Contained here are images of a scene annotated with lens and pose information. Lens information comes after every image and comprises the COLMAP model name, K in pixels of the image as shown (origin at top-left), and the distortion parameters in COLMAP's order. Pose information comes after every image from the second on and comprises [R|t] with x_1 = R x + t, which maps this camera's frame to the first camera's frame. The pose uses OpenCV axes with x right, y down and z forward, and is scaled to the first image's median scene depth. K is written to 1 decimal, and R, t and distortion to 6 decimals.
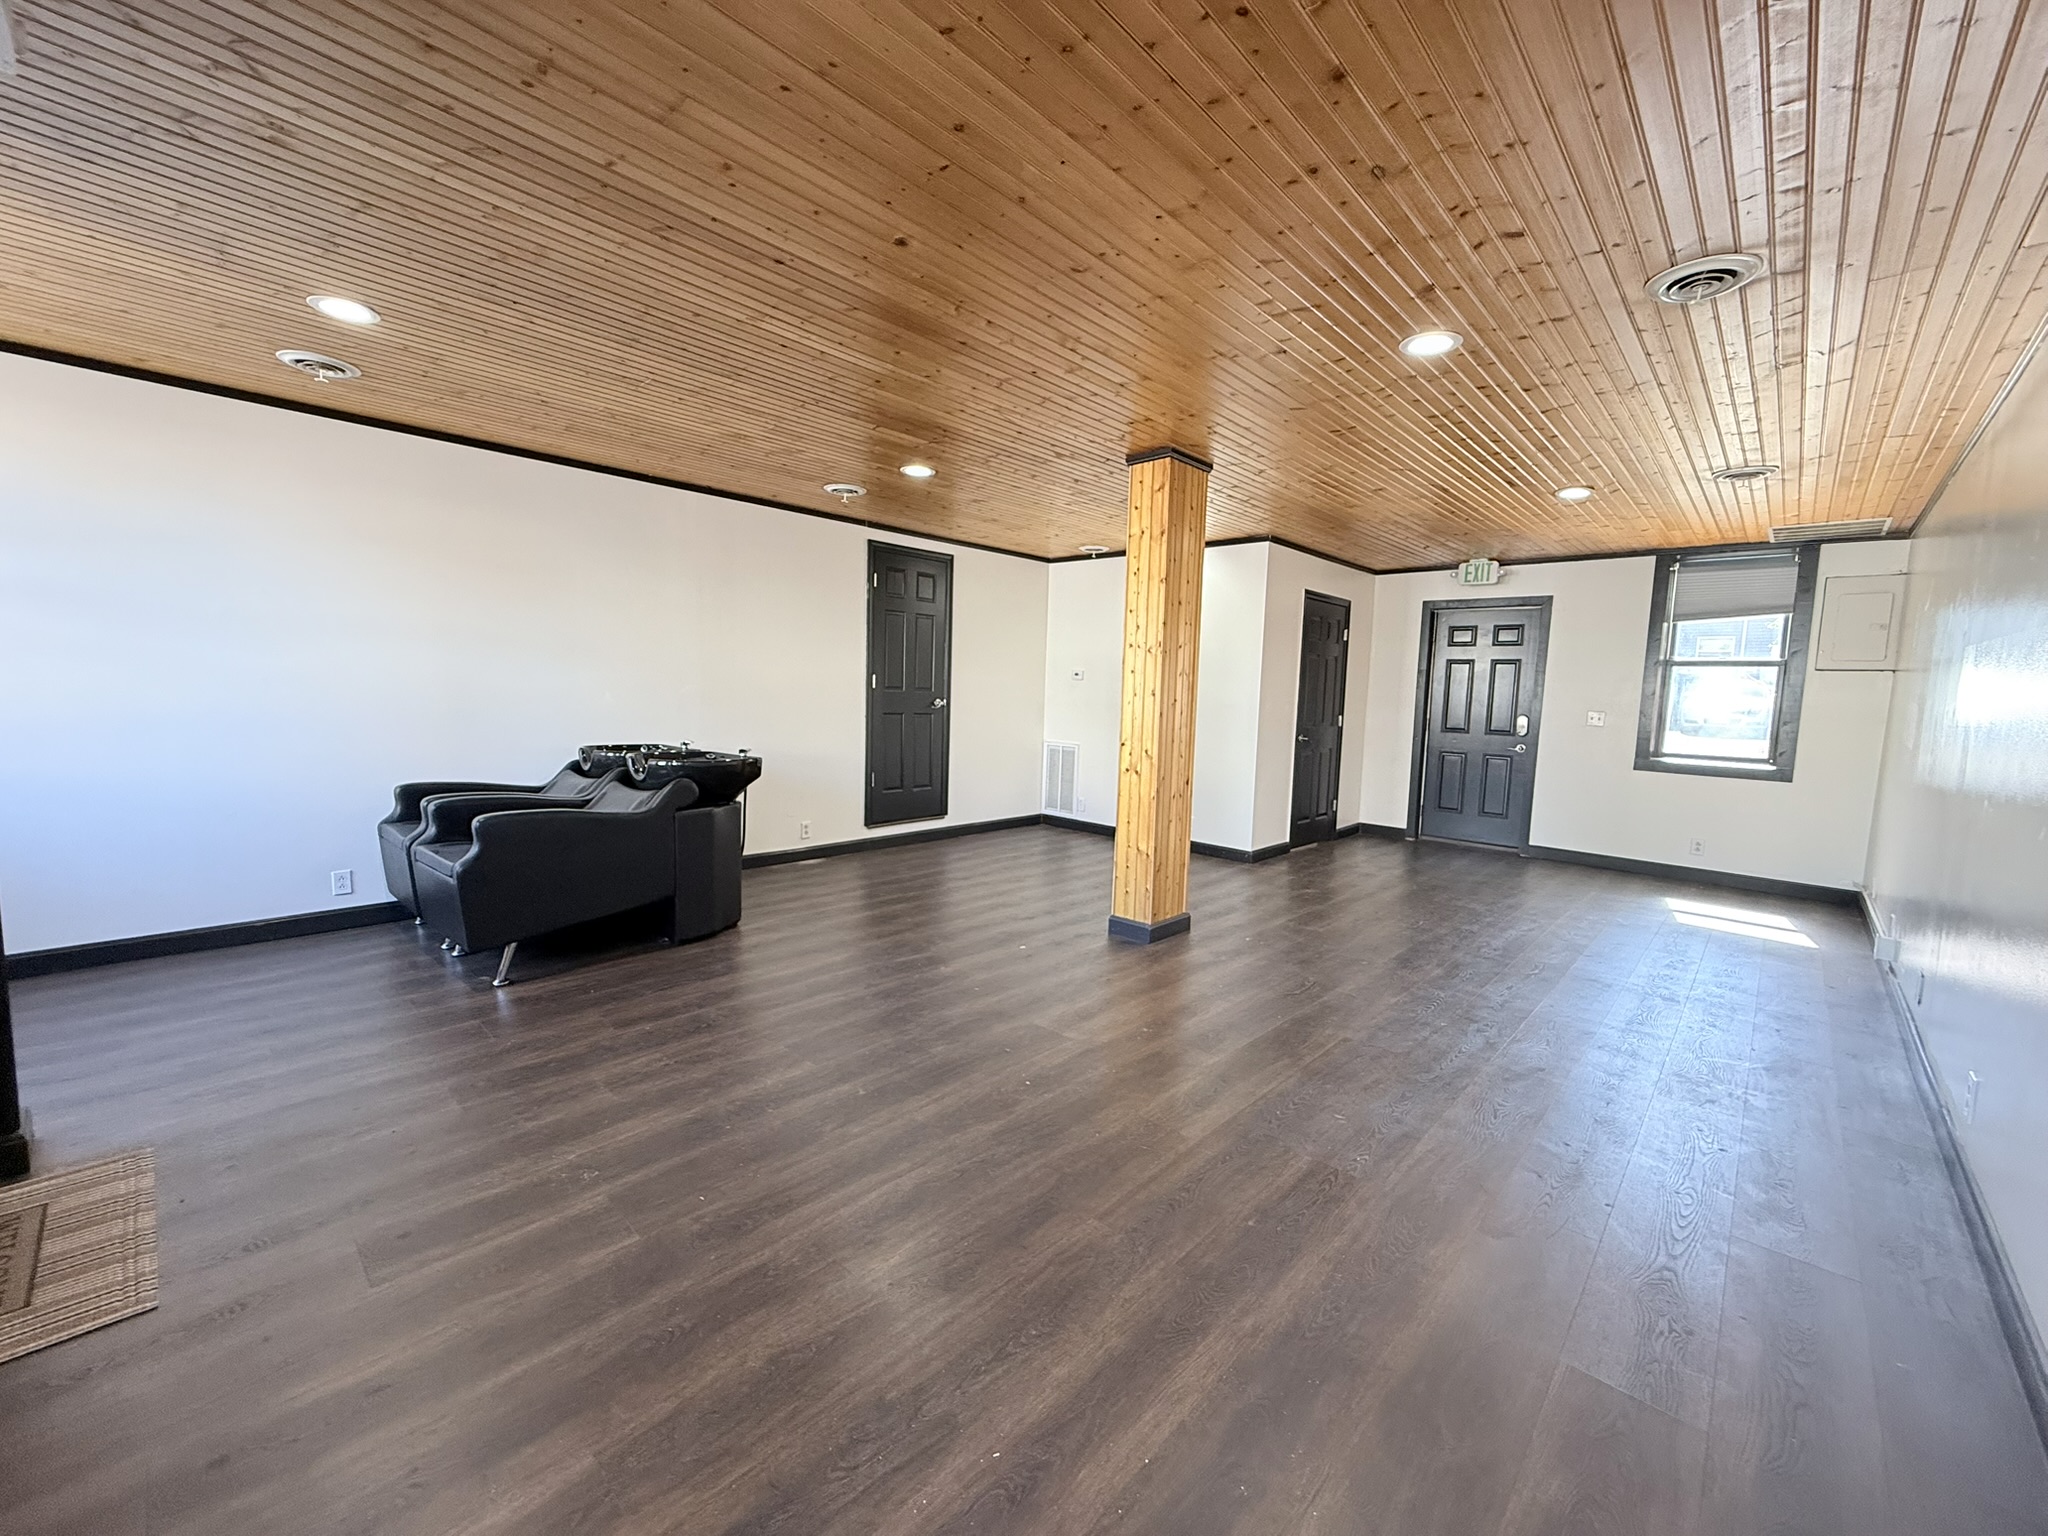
lens RADIAL K [[811.9, 0, 1024.0], [0, 811.9, 768.0], [0, 0, 1]] dist [-0.001255, -0.000144]
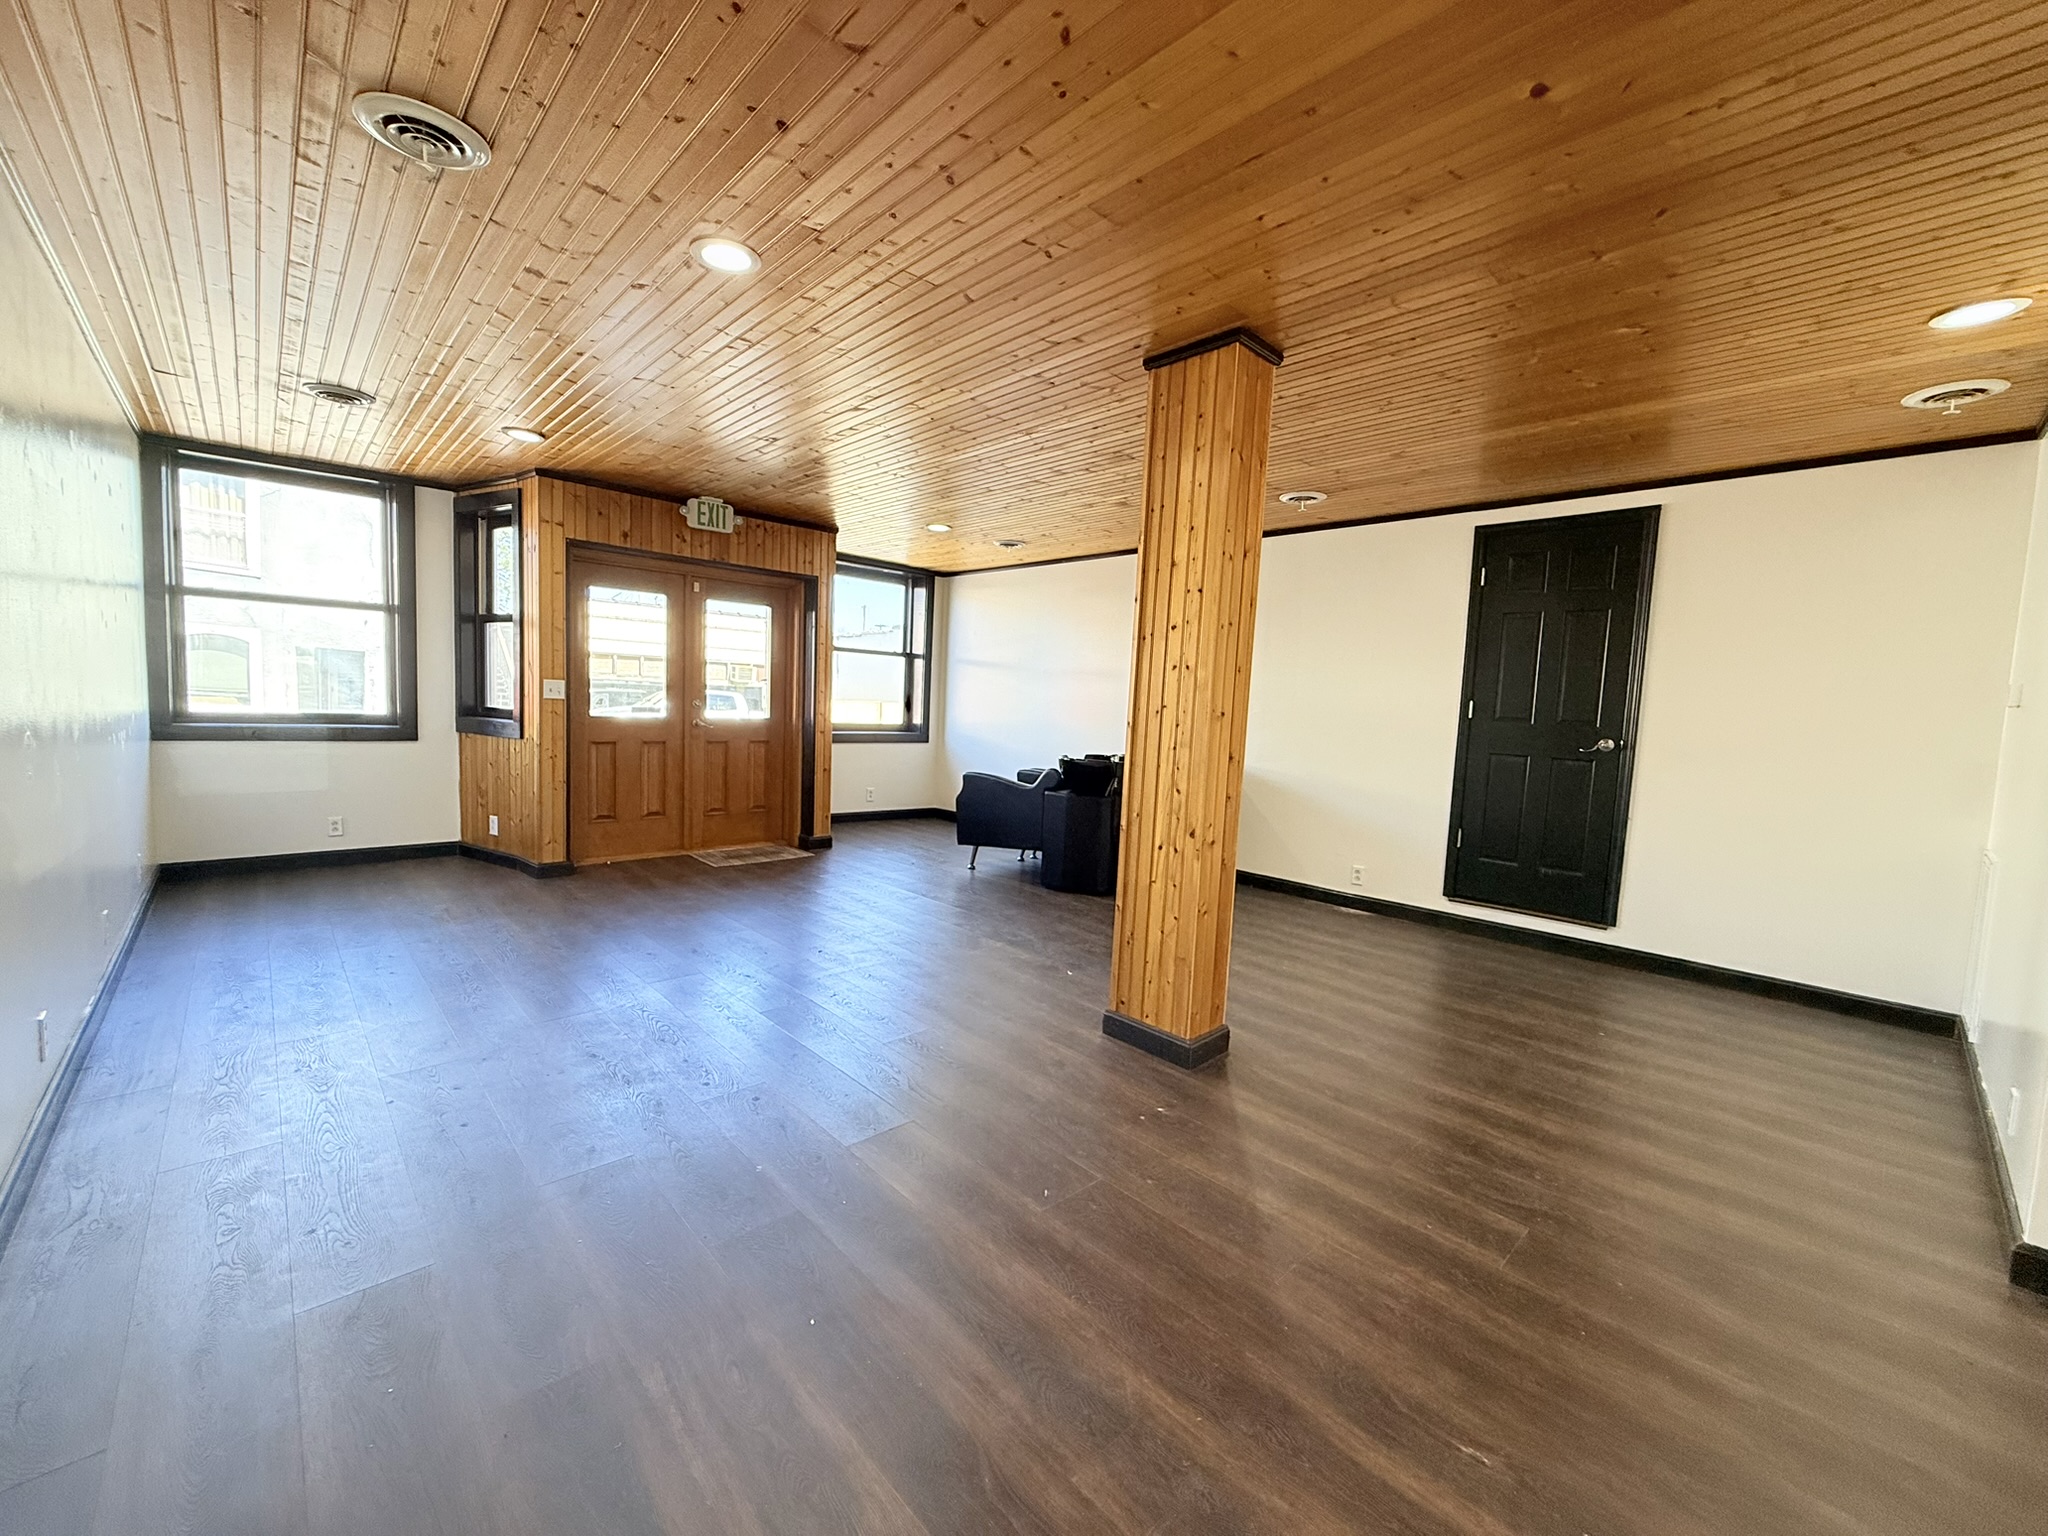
lens RADIAL K [[811.9, 0, 1024.0], [0, 811.9, 768.0], [0, 0, 1]] dist [-0.001255, -0.000144]
pose [[-0.057170, 0.052038, -0.997007, 0.618030], [-0.142173, 0.988039, 0.059722, -0.039116], [0.988190, 0.145161, -0.049088, 0.648616]]
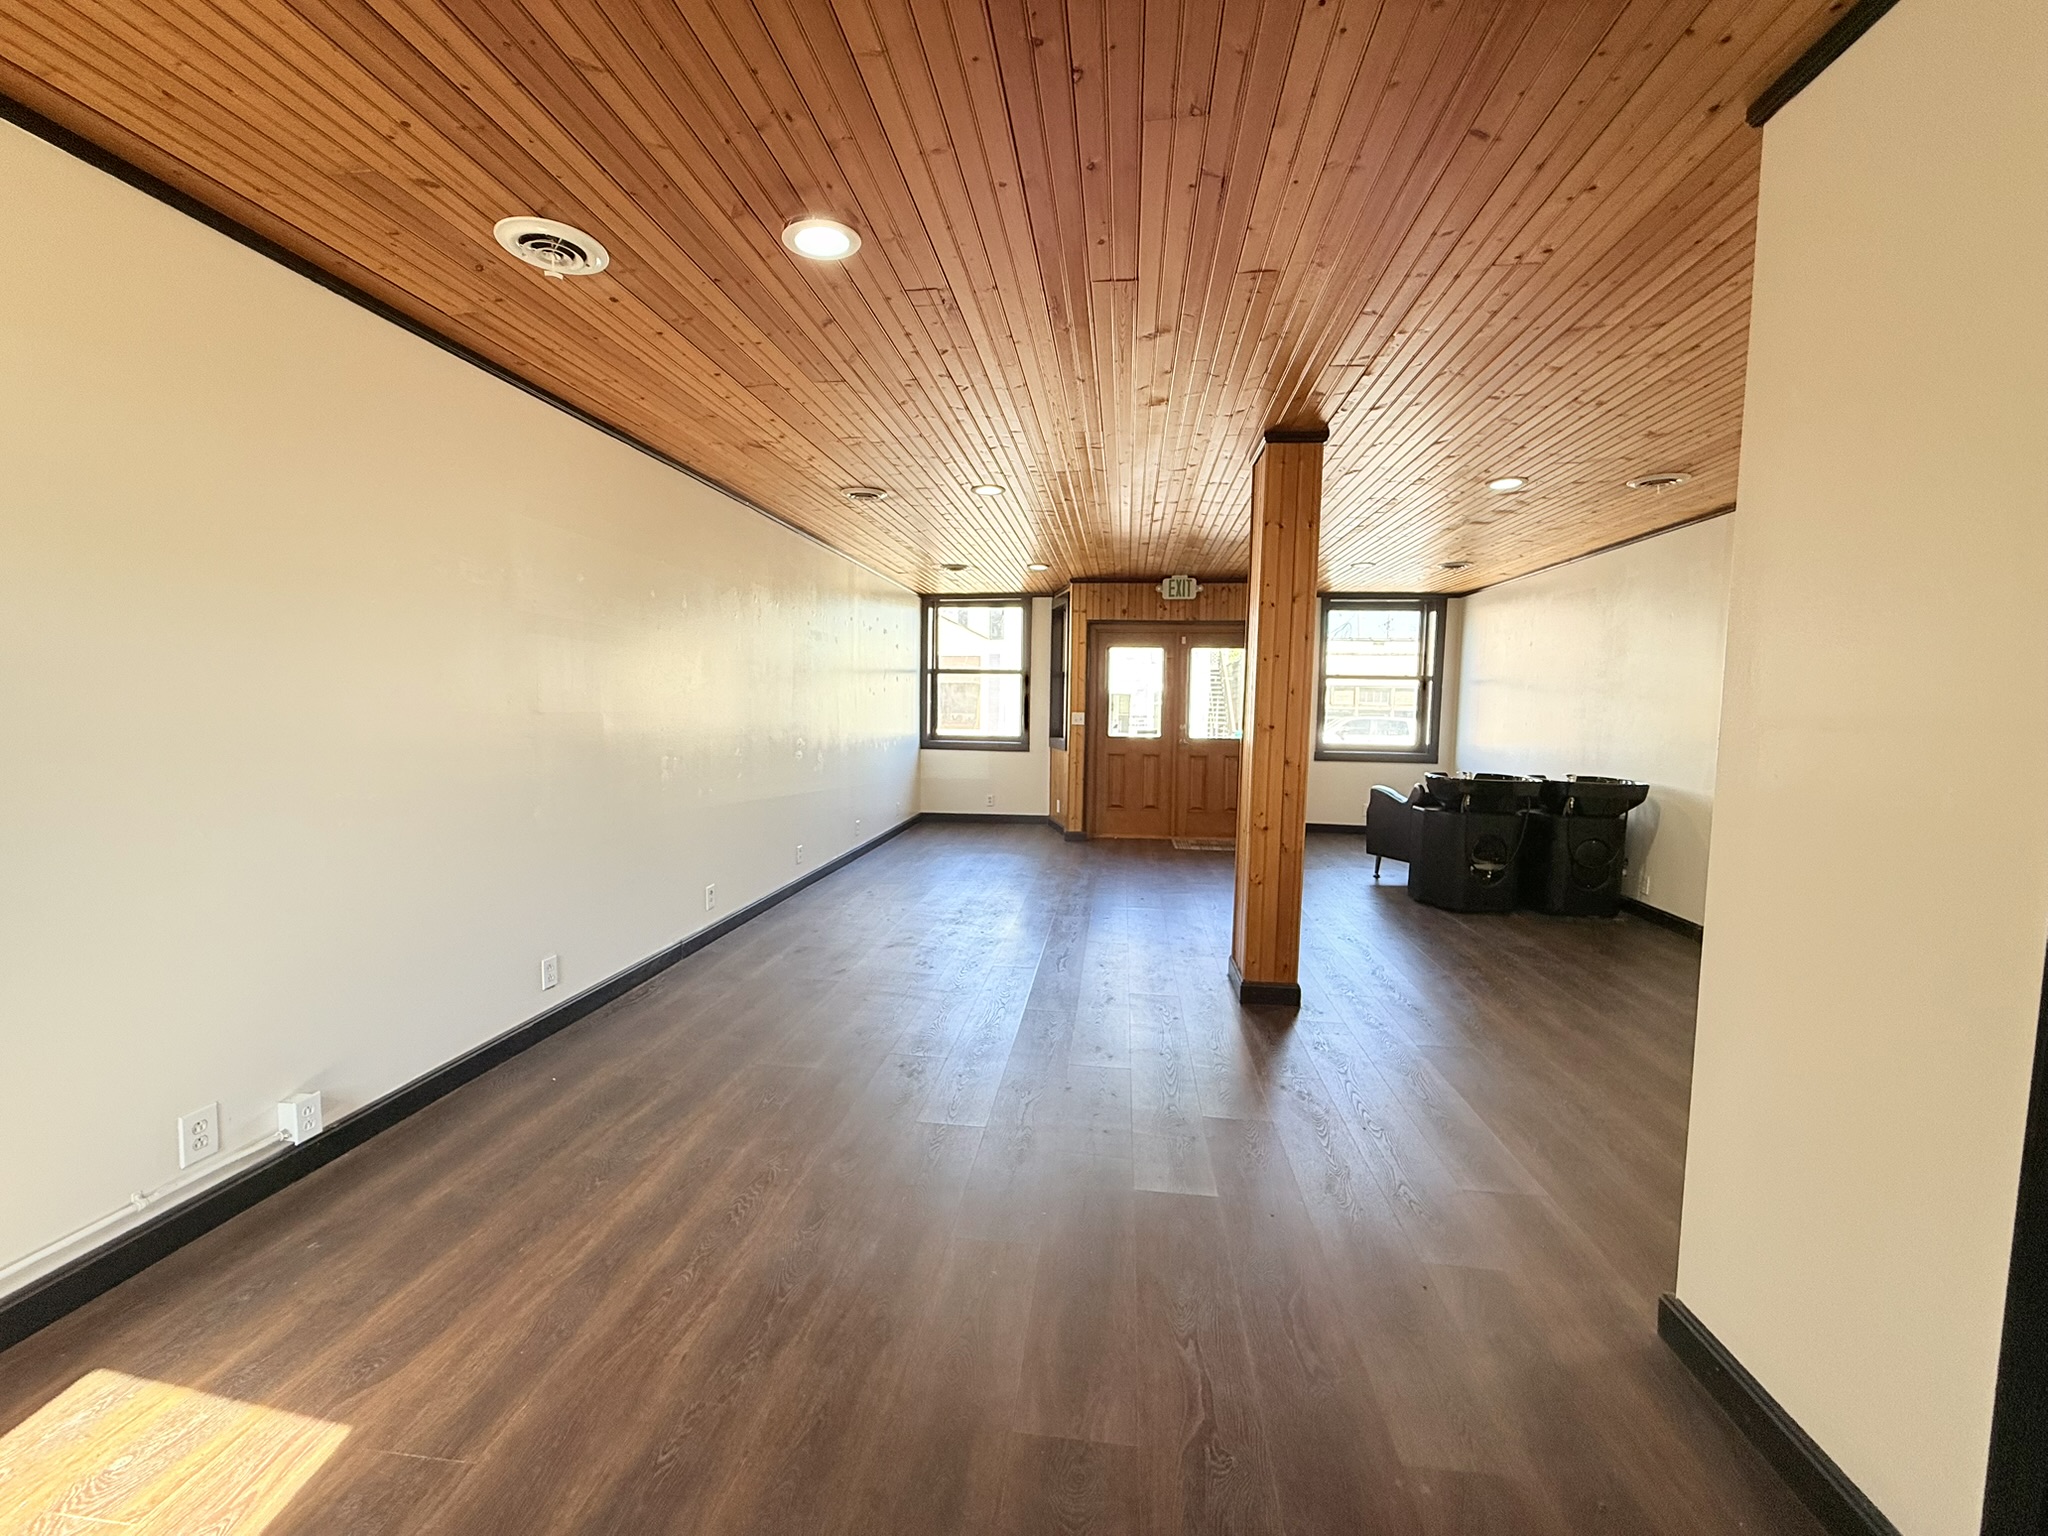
lens RADIAL K [[811.9, 0, 1024.0], [0, 811.9, 768.0], [0, 0, 1]] dist [-0.001255, -0.000144]
pose [[-0.802660, 0.005629, -0.596410, 0.643877], [-0.095615, 0.985808, 0.137985, -0.093323], [0.588723, 0.167781, -0.790731, 1.102149]]
